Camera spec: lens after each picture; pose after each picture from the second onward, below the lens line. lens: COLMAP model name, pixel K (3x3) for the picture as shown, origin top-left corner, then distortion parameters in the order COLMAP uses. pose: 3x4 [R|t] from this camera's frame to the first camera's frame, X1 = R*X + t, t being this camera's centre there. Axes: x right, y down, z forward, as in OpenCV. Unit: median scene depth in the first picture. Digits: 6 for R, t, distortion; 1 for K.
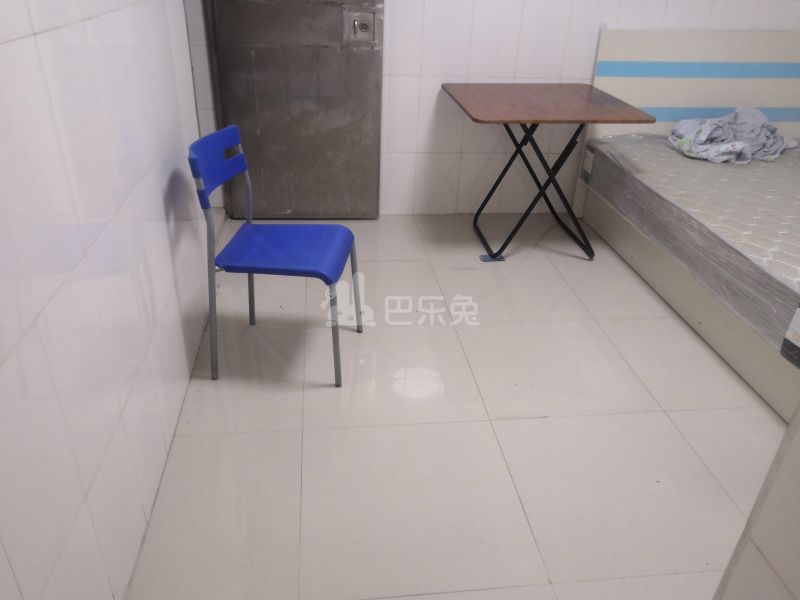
lens RADIAL K [[622.1, 0, 399.0], [0, 622.1, 302.2], [0, 0, 1]] dist [-0.006799, 0.033751]
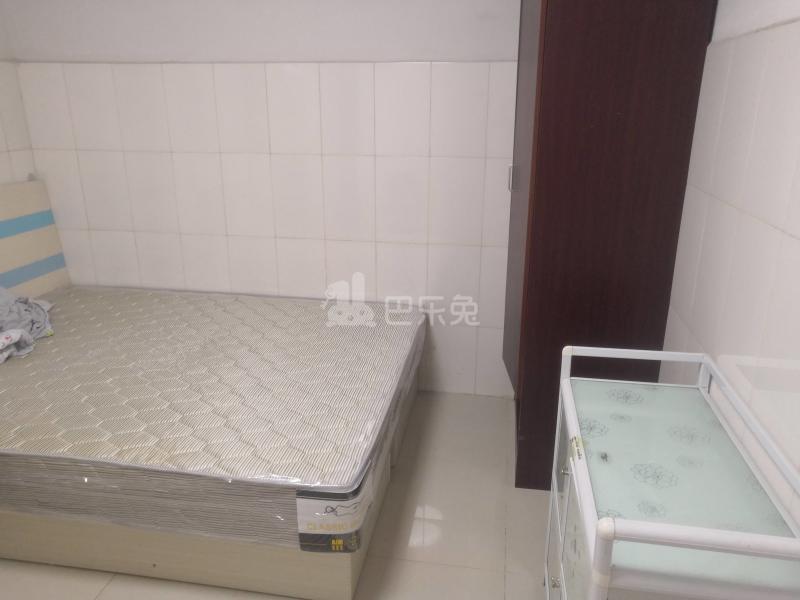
lens RADIAL K [[622.1, 0, 399.2], [0, 622.1, 300.2], [0, 0, 1]] dist [-0.006799, 0.033751]
pose [[0.285537, -0.334526, 0.898087, -0.005781], [0.474386, 0.863579, 0.170847, -0.242318], [-0.832722, 0.377257, 0.405278, 0.330911]]
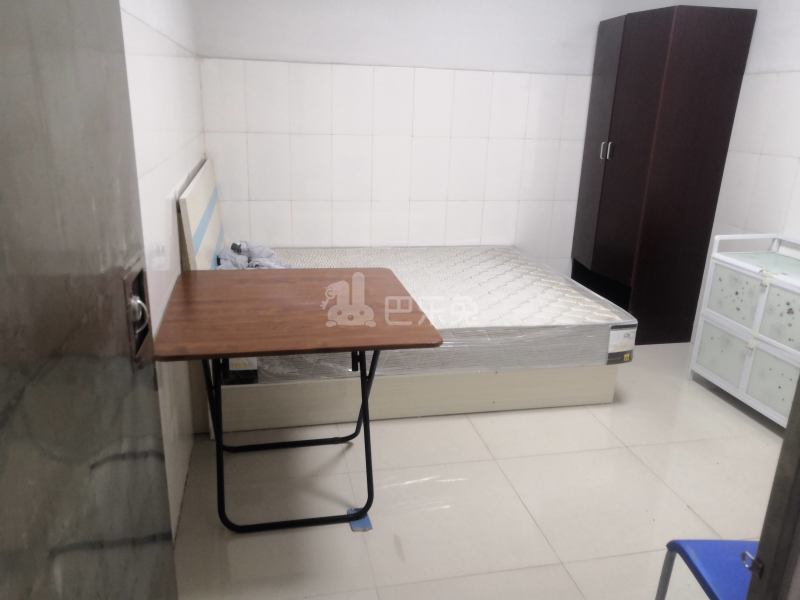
lens RADIAL K [[622.1, 0, 383.5], [0, 622.1, 302.9], [0, 0, 1]] dist [-0.006799, 0.033751]
pose [[-0.090924, -0.346904, 0.933483, -0.526005], [0.454329, 0.819682, 0.348865, -0.632599], [-0.886182, 0.455829, 0.083080, 1.035030]]
